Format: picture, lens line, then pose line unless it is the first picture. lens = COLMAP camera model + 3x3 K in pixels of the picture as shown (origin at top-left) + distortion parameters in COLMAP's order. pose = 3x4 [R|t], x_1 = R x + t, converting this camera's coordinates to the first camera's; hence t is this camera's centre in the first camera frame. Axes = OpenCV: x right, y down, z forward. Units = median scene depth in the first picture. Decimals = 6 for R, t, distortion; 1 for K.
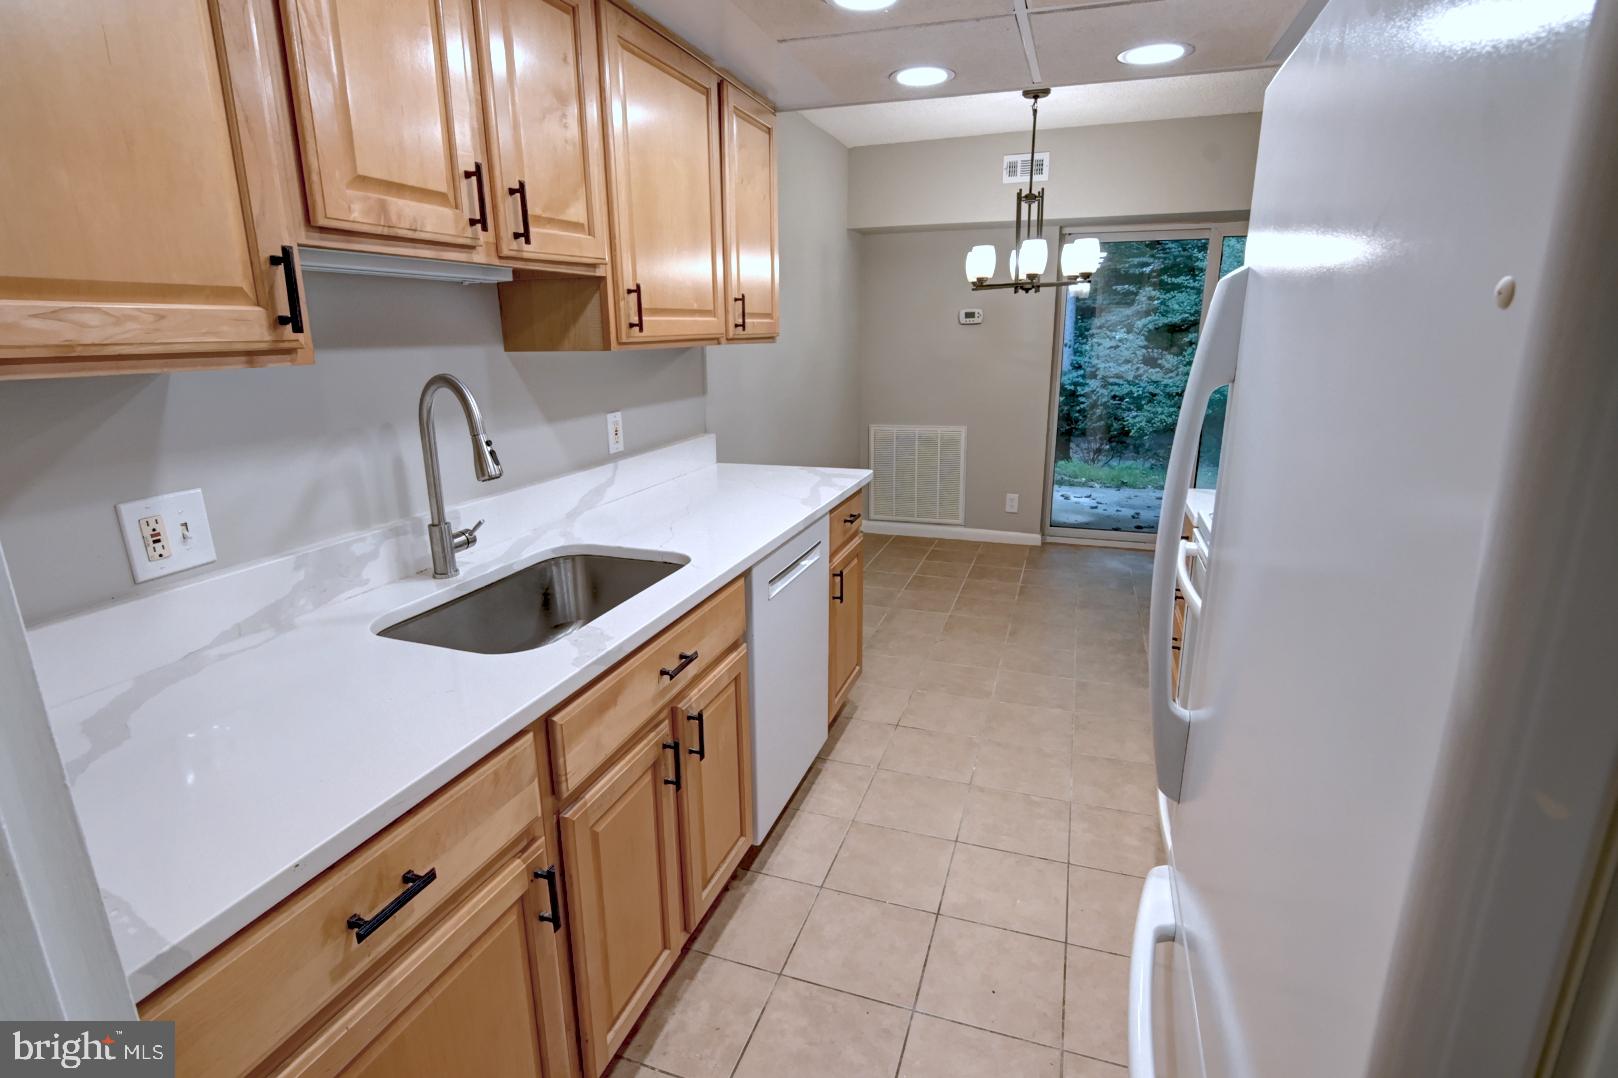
lens RADIAL K [[788.8, 0, 799.0], [0, 788.8, 534.8], [0, 0, 1]] dist [-0.021631, 0.000114]
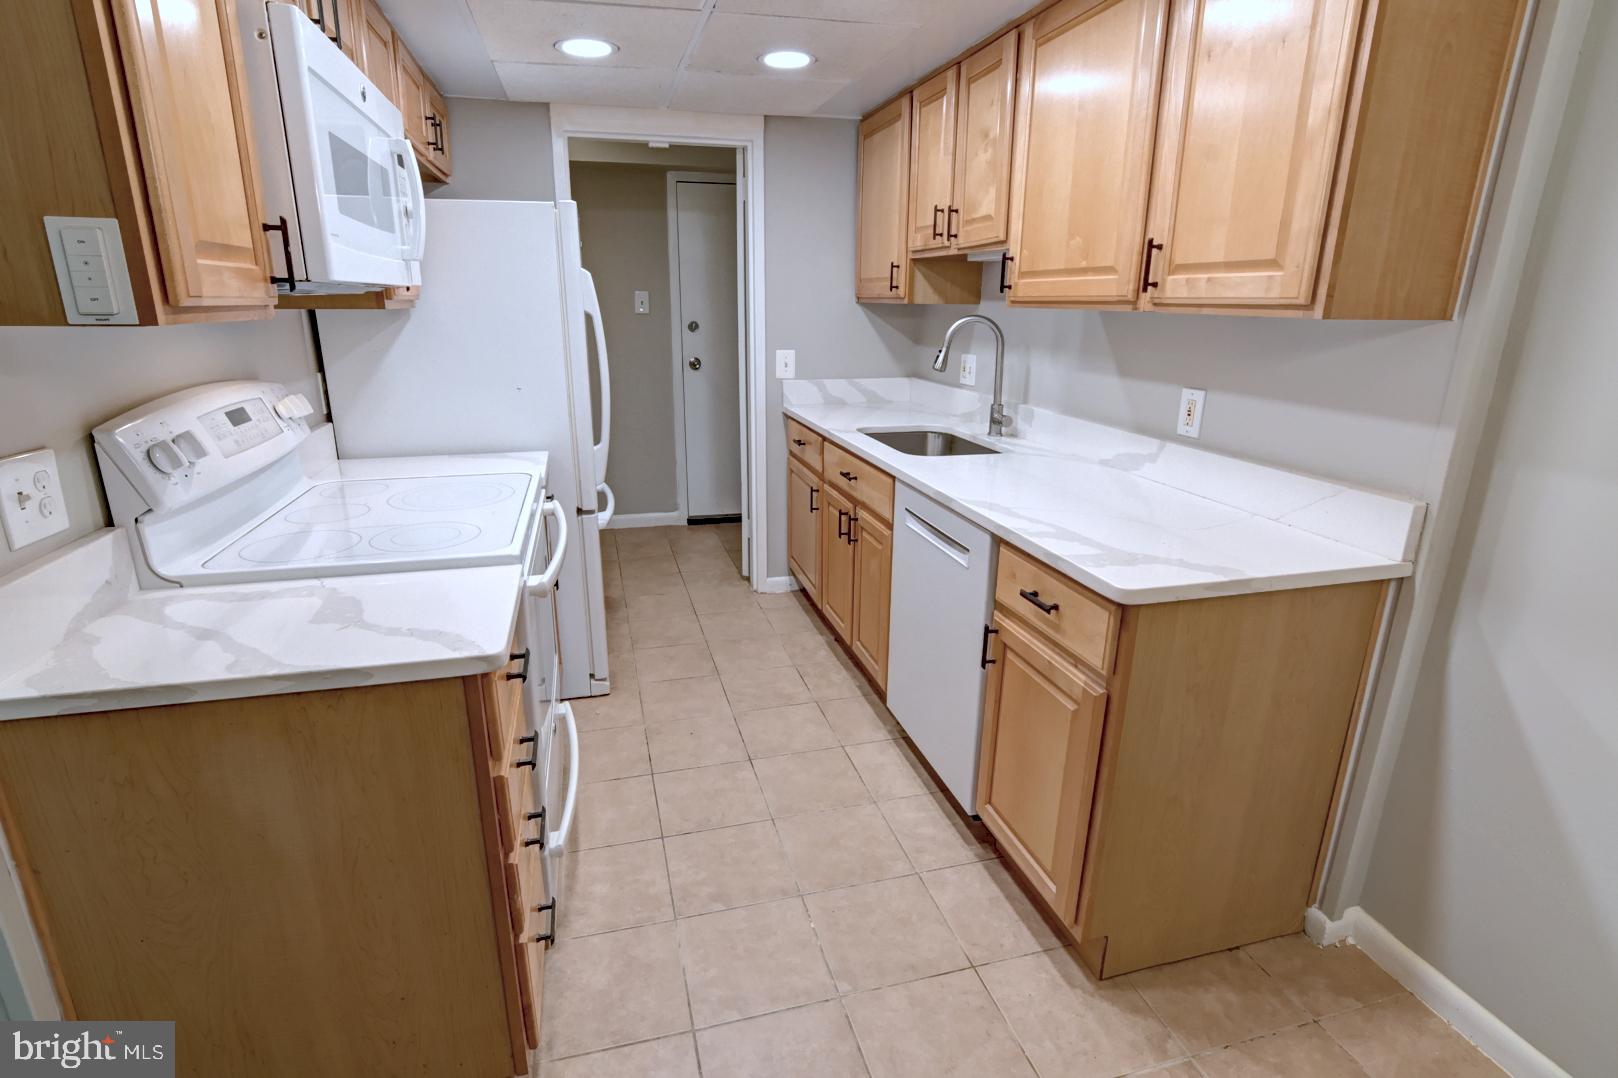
lens RADIAL K [[788.8, 0, 799.0], [0, 788.8, 534.8], [0, 0, 1]] dist [-0.021631, 0.000114]
pose [[-0.825562, 0.168180, -0.538668, 0.608951], [-0.139589, 0.864032, 0.483698, -0.375875], [0.546774, 0.474515, -0.689836, 1.448701]]
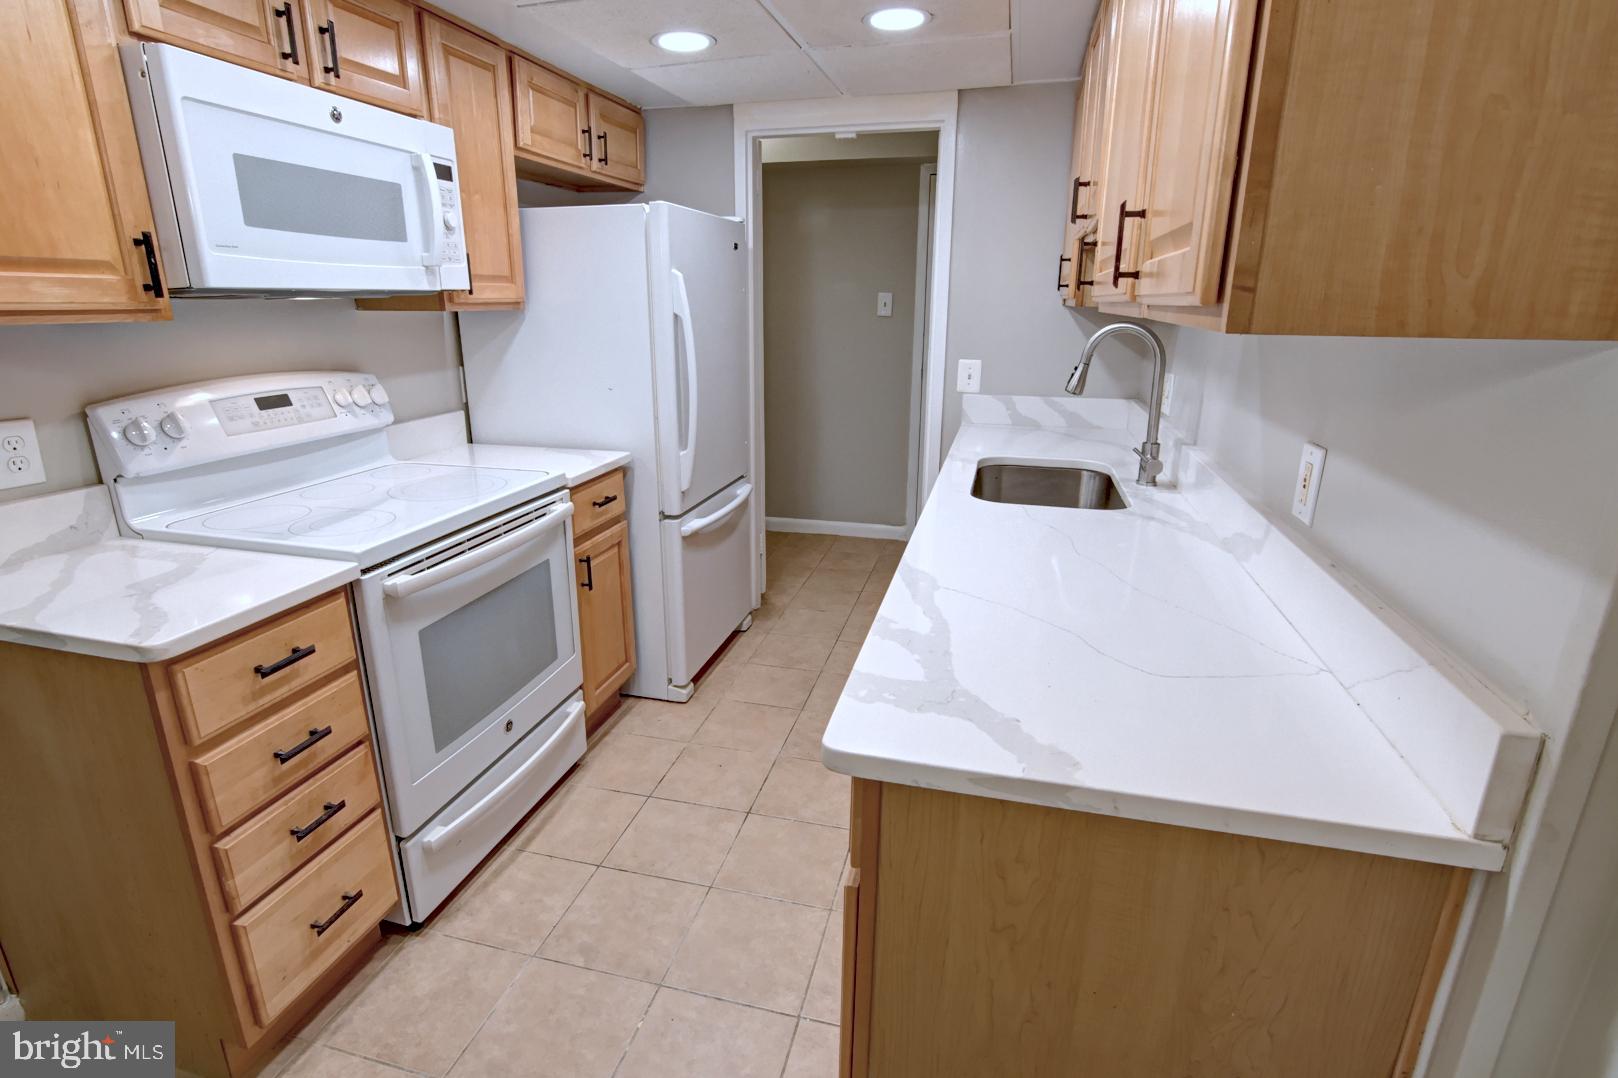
lens RADIAL K [[788.8, 0, 799.0], [0, 788.8, 534.8], [0, 0, 1]] dist [-0.021631, 0.000114]
pose [[-0.996627, 0.032850, -0.075197, 0.147552], [-0.011090, 0.854049, 0.520074, -0.376284], [0.081306, 0.519154, -0.850805, 1.465973]]
